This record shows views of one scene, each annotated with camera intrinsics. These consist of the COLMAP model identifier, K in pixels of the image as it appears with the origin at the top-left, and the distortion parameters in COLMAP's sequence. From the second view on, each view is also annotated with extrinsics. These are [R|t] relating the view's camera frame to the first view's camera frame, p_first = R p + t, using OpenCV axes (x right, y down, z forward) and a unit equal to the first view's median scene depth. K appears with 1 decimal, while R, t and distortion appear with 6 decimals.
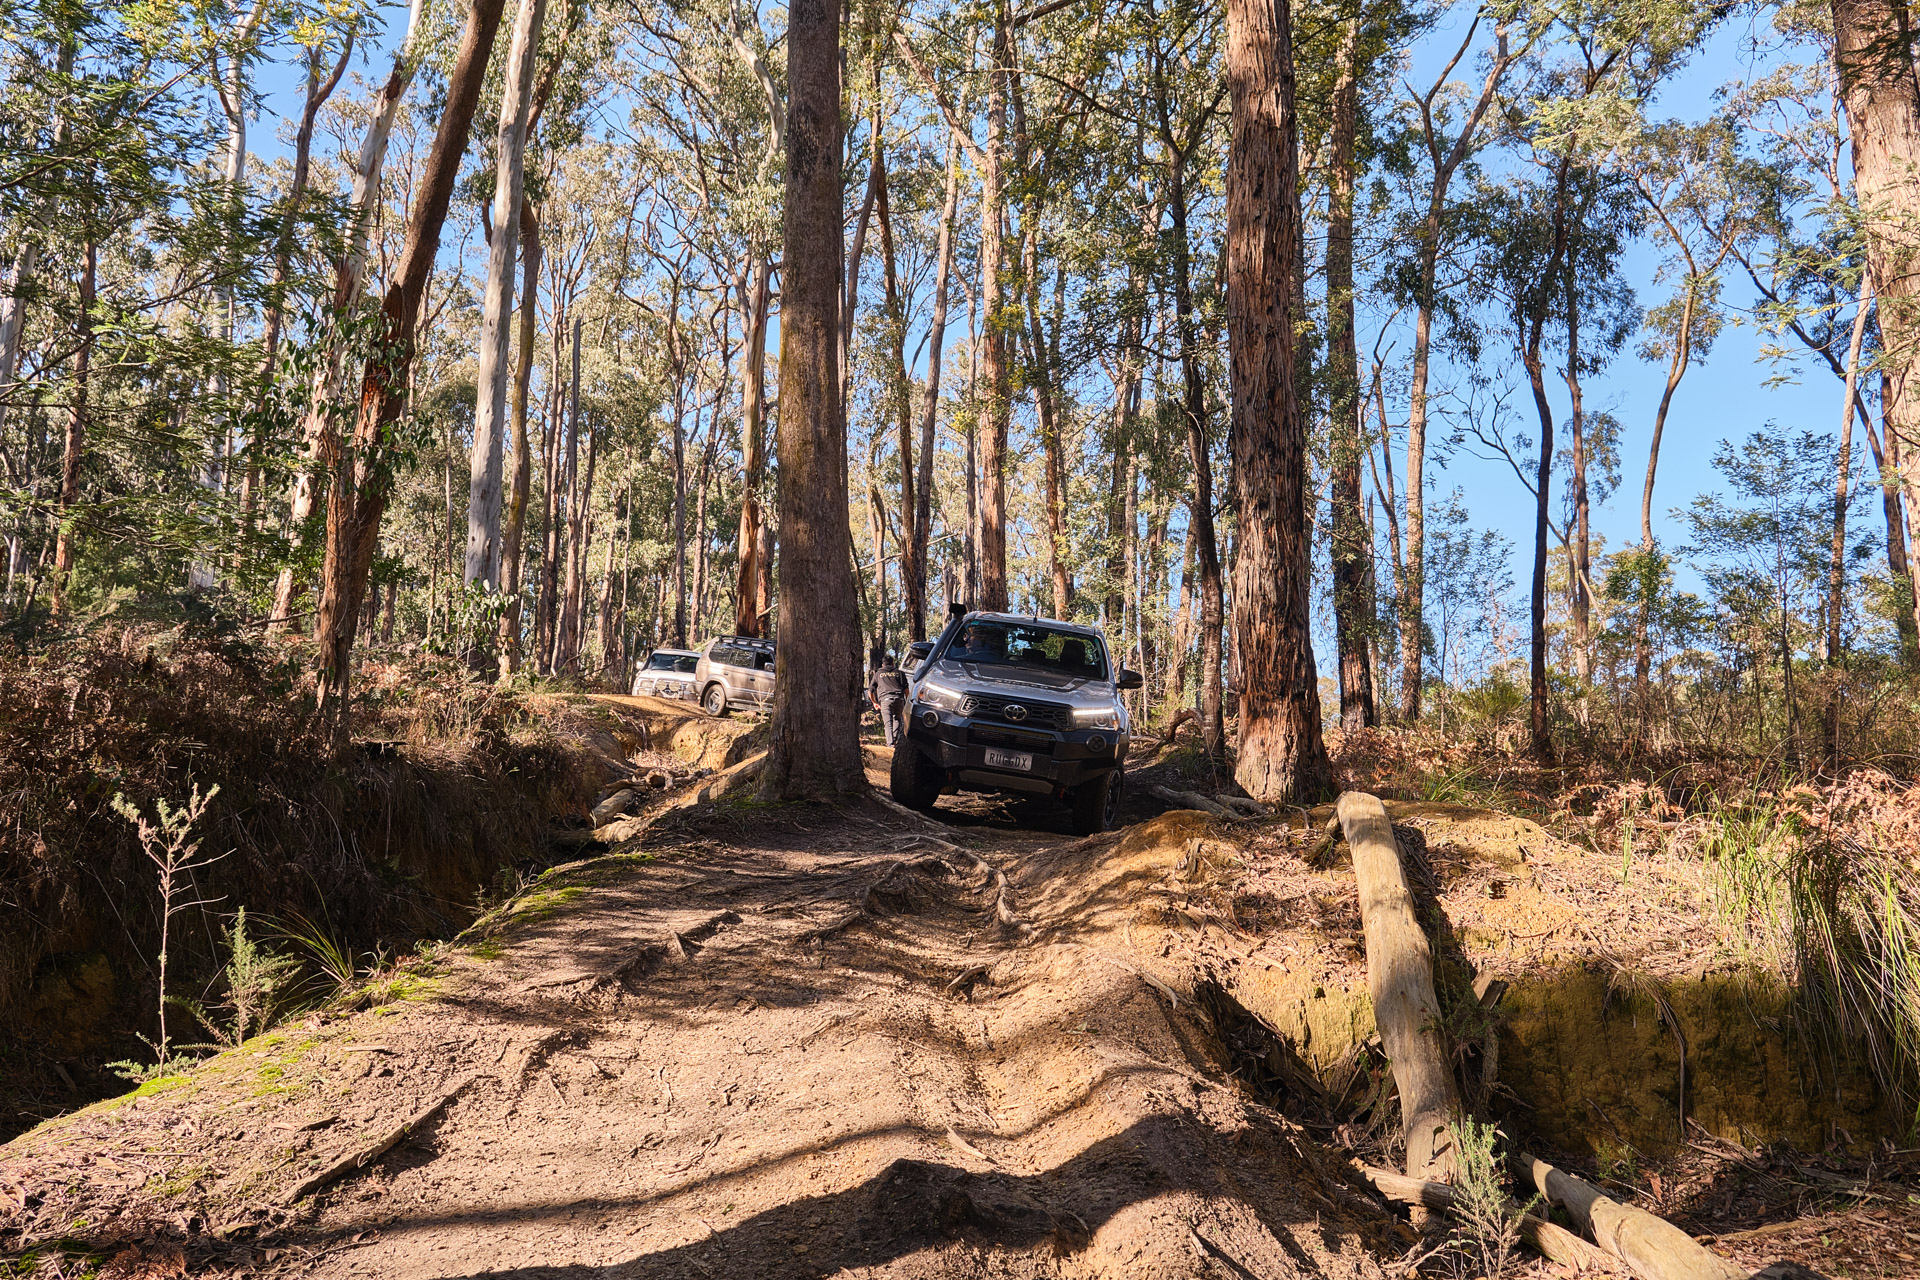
lens RADIAL K [[1552.1, 0, 962.1], [0, 1552.1, 644.9], [0, 0, 1]] dist [-0.024268, 0.014277]
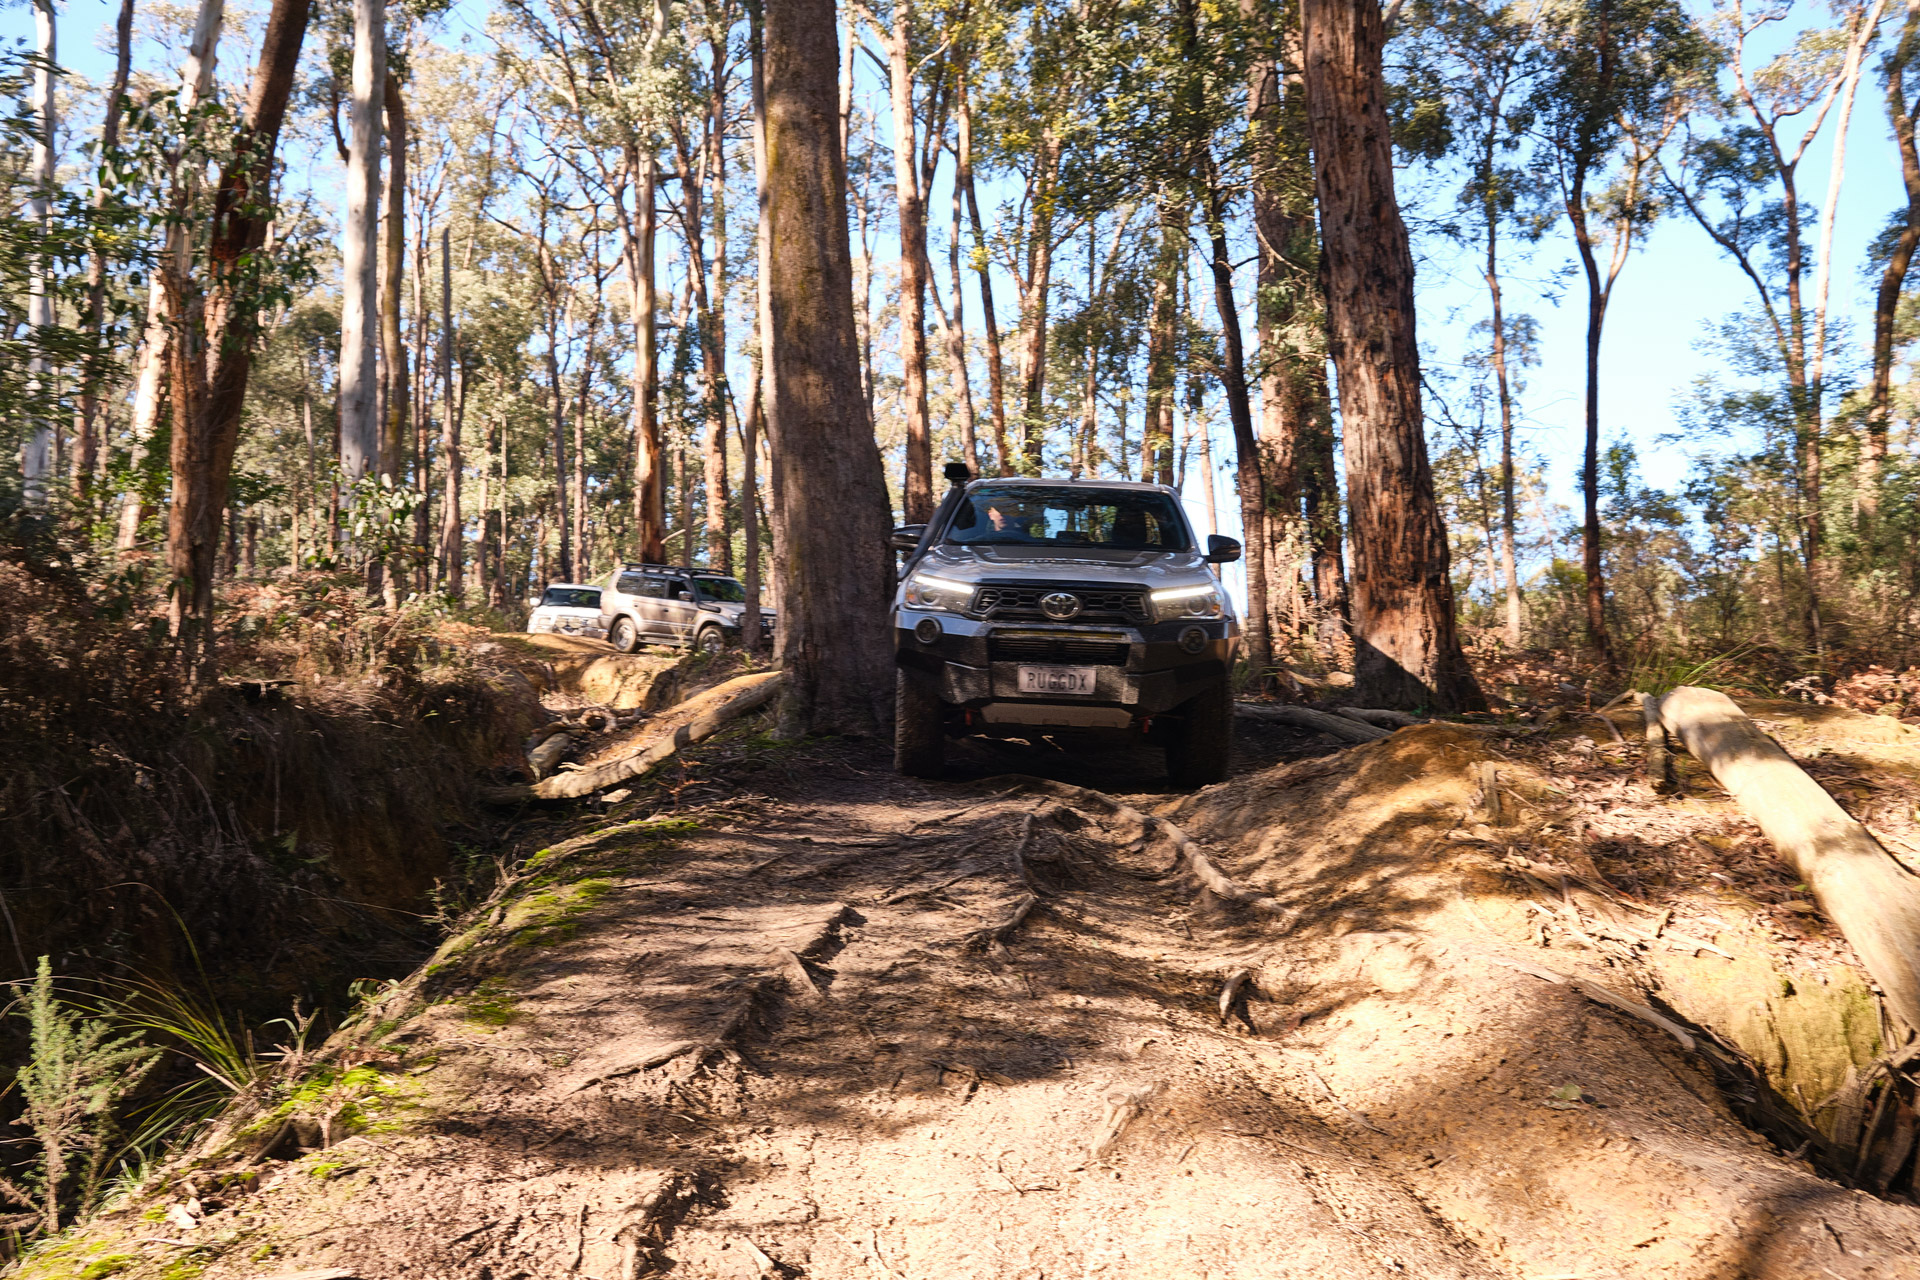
lens RADIAL K [[1535.3, 0, 958.7], [0, 1535.3, 643.7], [0, 0, 1]] dist [-0.033812, 0.025571]
pose [[0.996156, -0.036965, 0.079412, -0.121913], [0.033647, 0.998520, 0.042720, 0.030527], [-0.080874, -0.039884, 0.995926, 0.297714]]
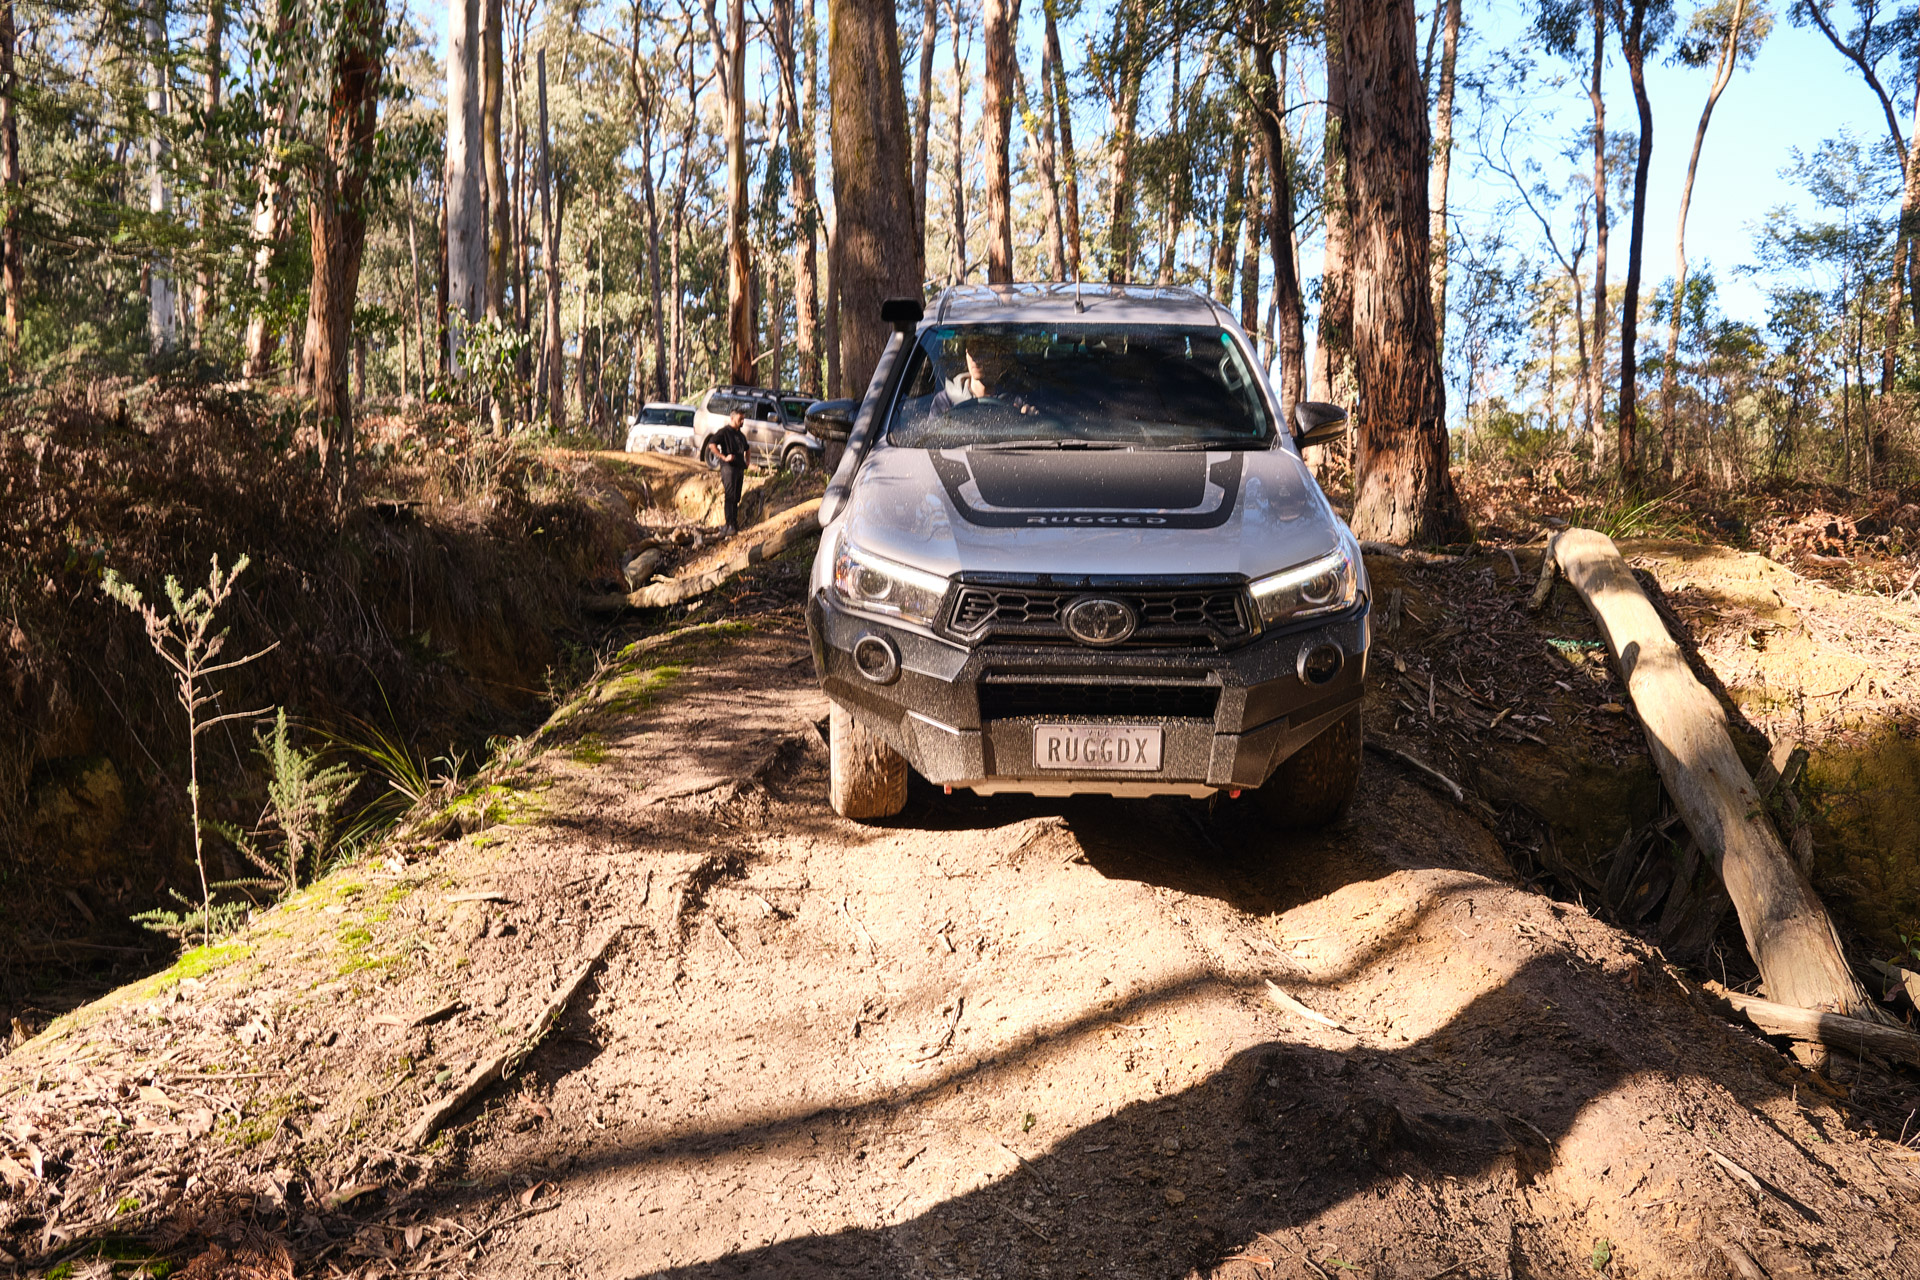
lens RADIAL K [[1535.3, 0, 958.4], [0, 1535.3, 644.6], [0, 0, 1]] dist [-0.033812, 0.025571]
pose [[0.999556, -0.026755, 0.013133, -0.087558], [0.024320, 0.986897, 0.159507, 0.014319], [-0.017228, -0.159116, 0.987110, 0.155441]]
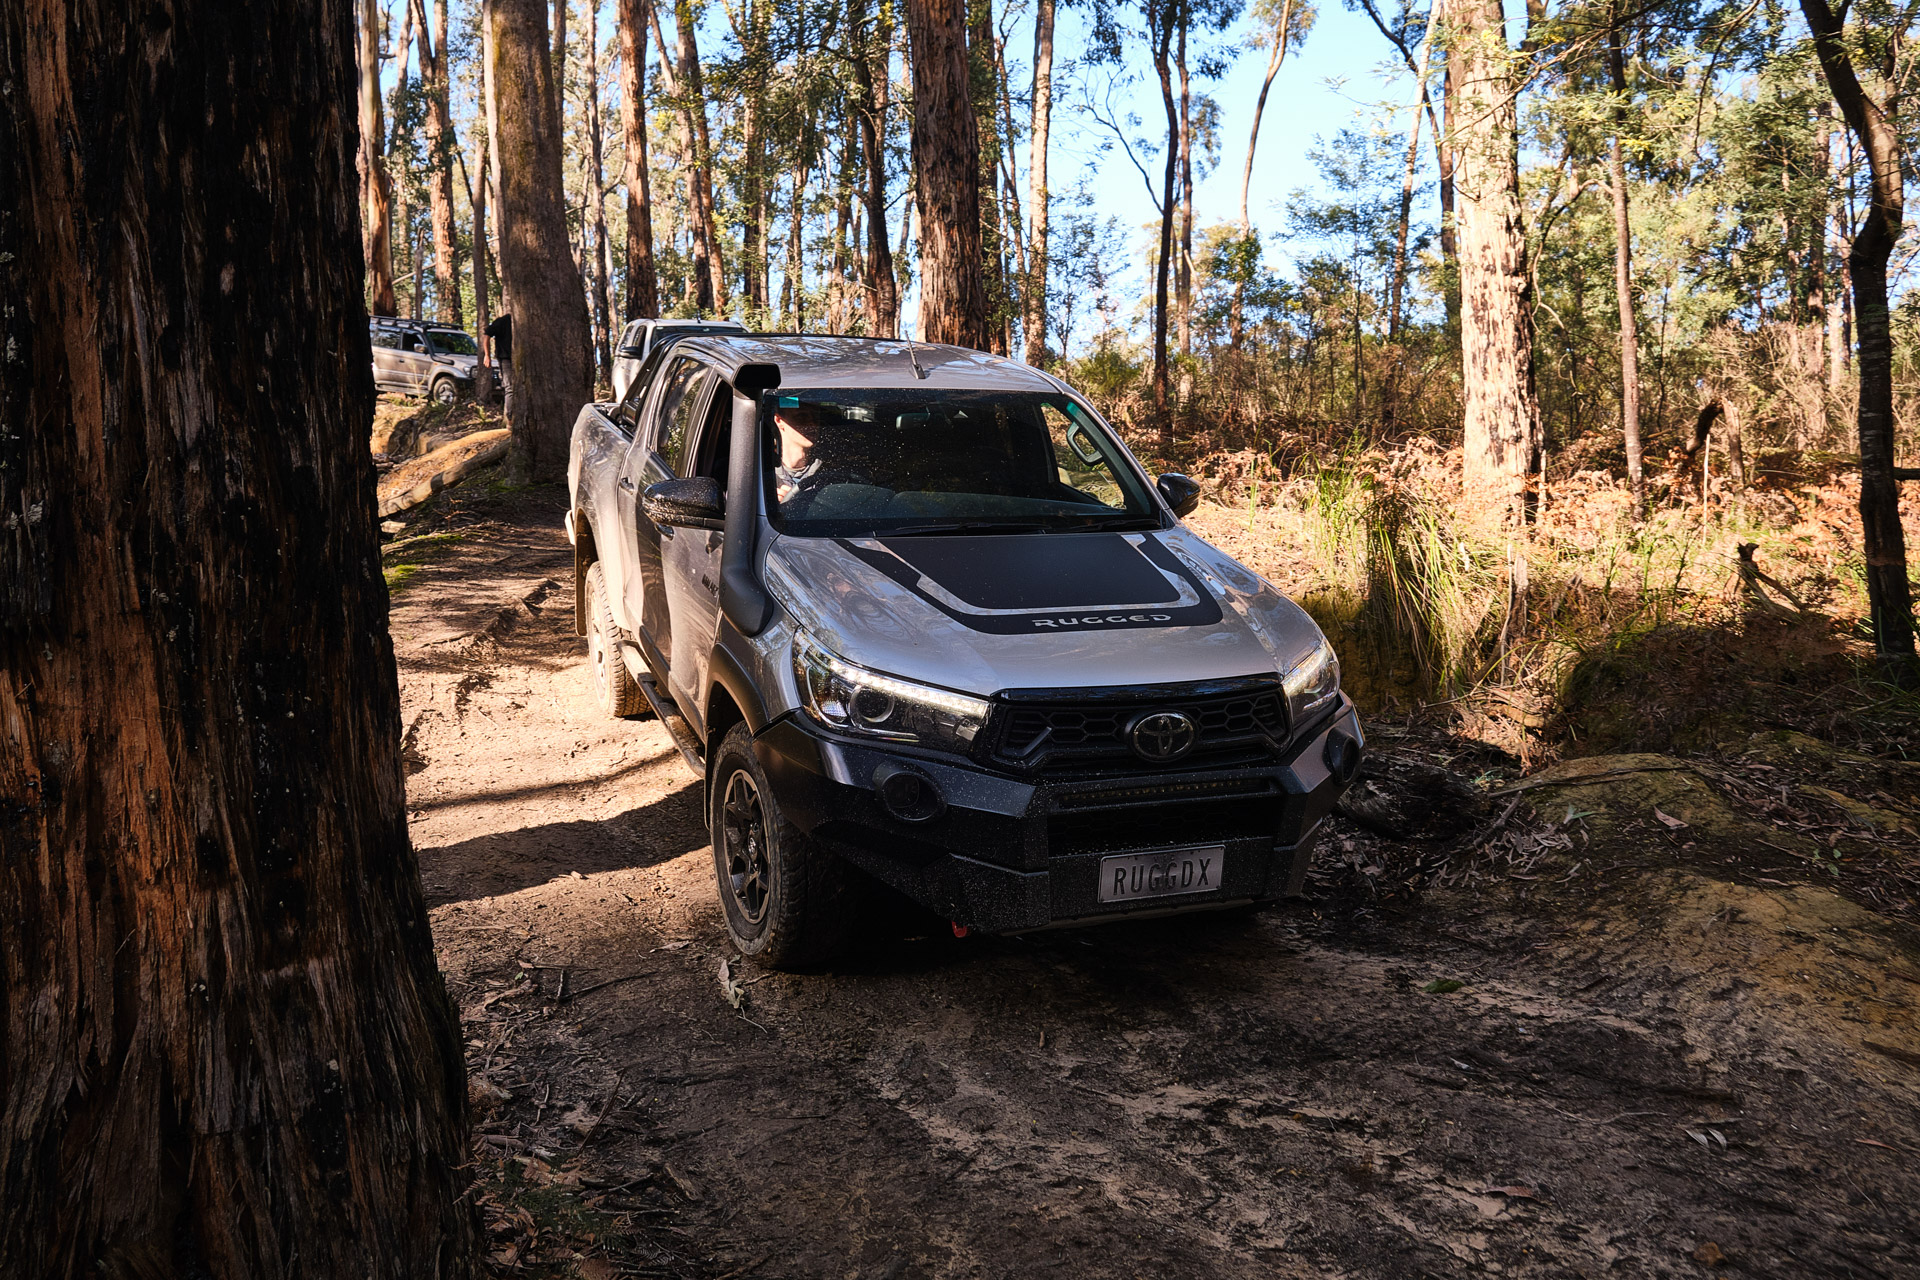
lens RADIAL K [[1535.3, 0, 954.4], [0, 1535.3, 644.1], [0, 0, 1]] dist [-0.033812, 0.025571]
pose [[0.970790, -0.052567, 0.234102, -0.102504], [0.002013, 0.977455, 0.211136, -0.021667], [-0.239923, -0.204497, 0.949009, -0.160663]]
